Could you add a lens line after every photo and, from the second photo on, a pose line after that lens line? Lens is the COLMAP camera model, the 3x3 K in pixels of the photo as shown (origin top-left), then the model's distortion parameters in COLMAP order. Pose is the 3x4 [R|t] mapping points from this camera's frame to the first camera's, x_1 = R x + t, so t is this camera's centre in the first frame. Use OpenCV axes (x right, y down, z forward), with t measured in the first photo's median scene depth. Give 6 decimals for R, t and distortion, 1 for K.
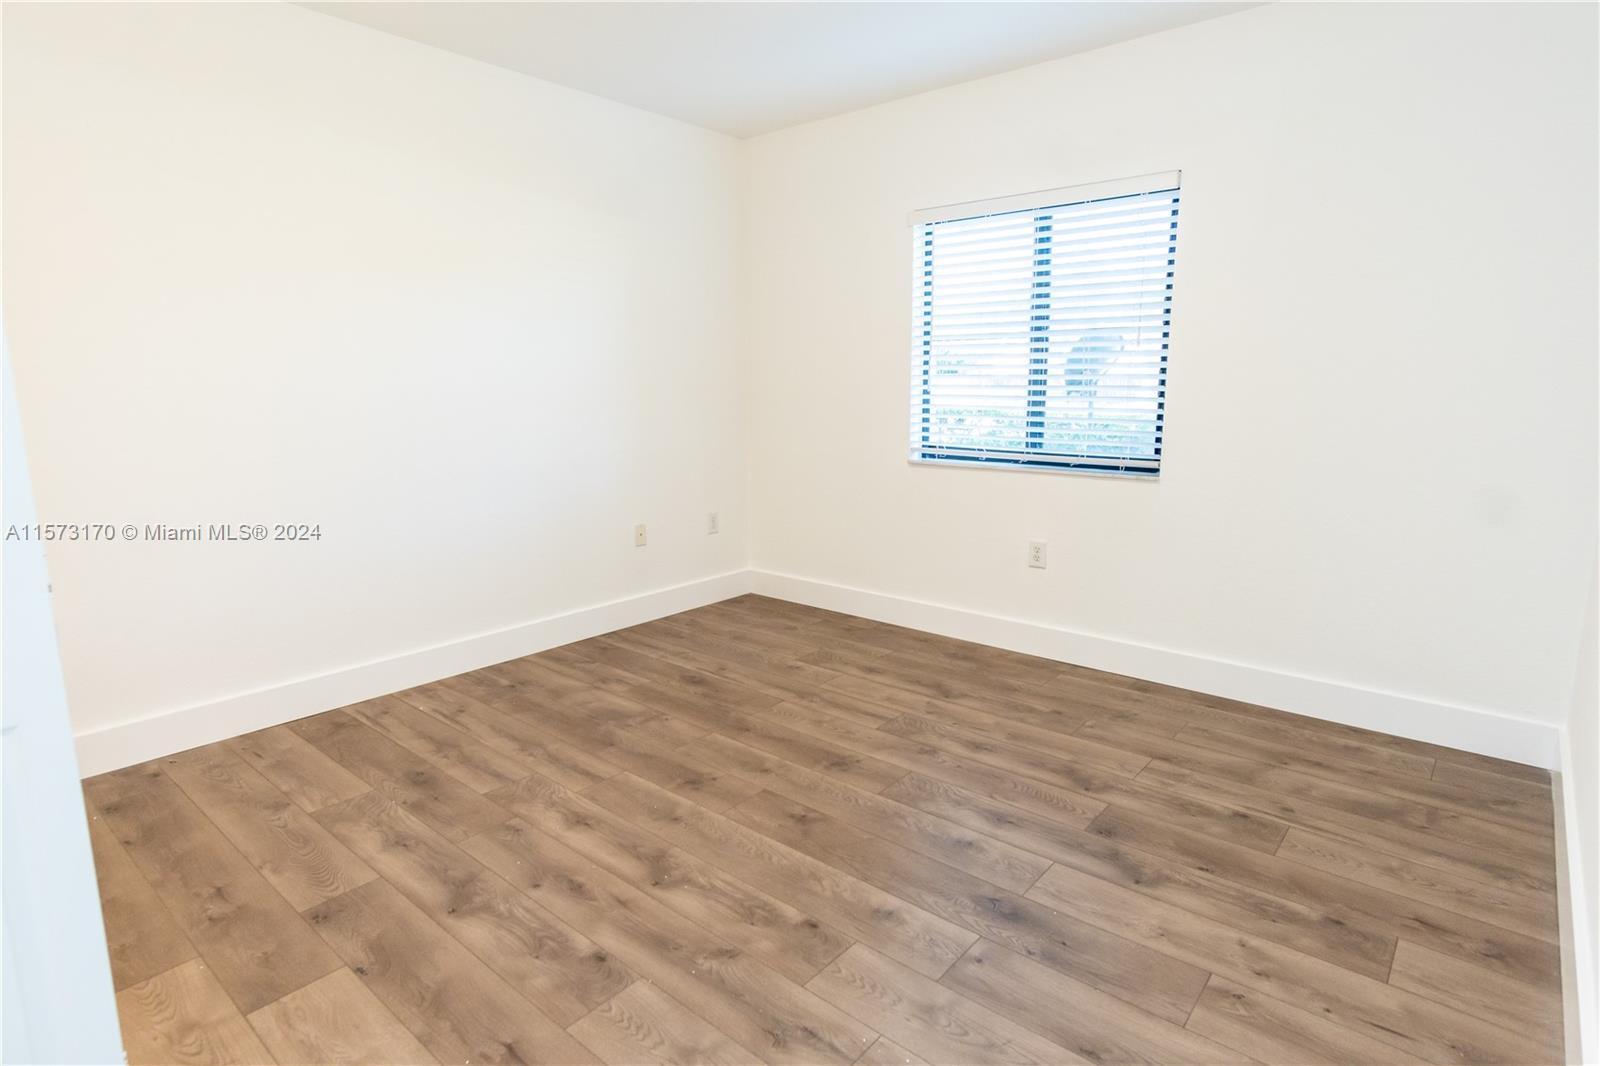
lens RADIAL K [[871.8, 0, 800.2], [0, 871.8, 544.2], [0, 0, 1]] dist [0.004378, 0.001559]
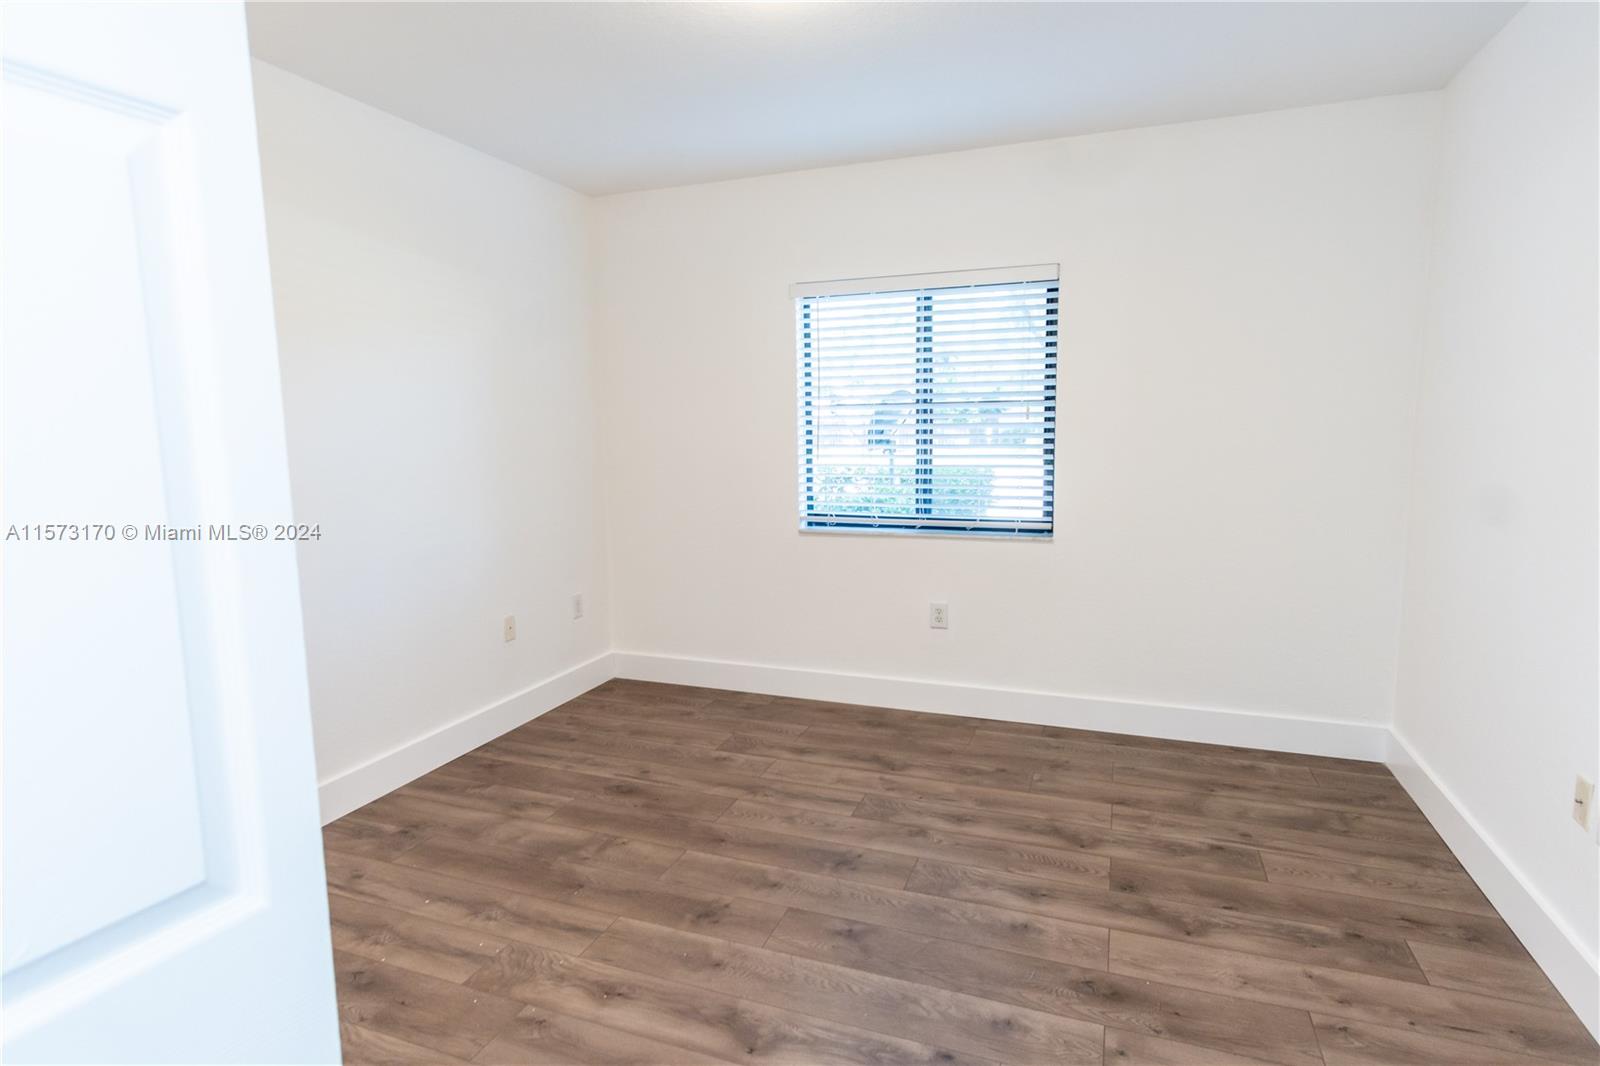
lens RADIAL K [[871.8, 0, 823.4], [0, 871.8, 532.6], [0, 0, 1]] dist [0.004378, 0.001559]
pose [[0.939208, -0.051843, 0.339412, -0.278632], [0.074435, 0.995769, -0.053877, -0.055899], [-0.335183, 0.075866, 0.939094, 0.089525]]
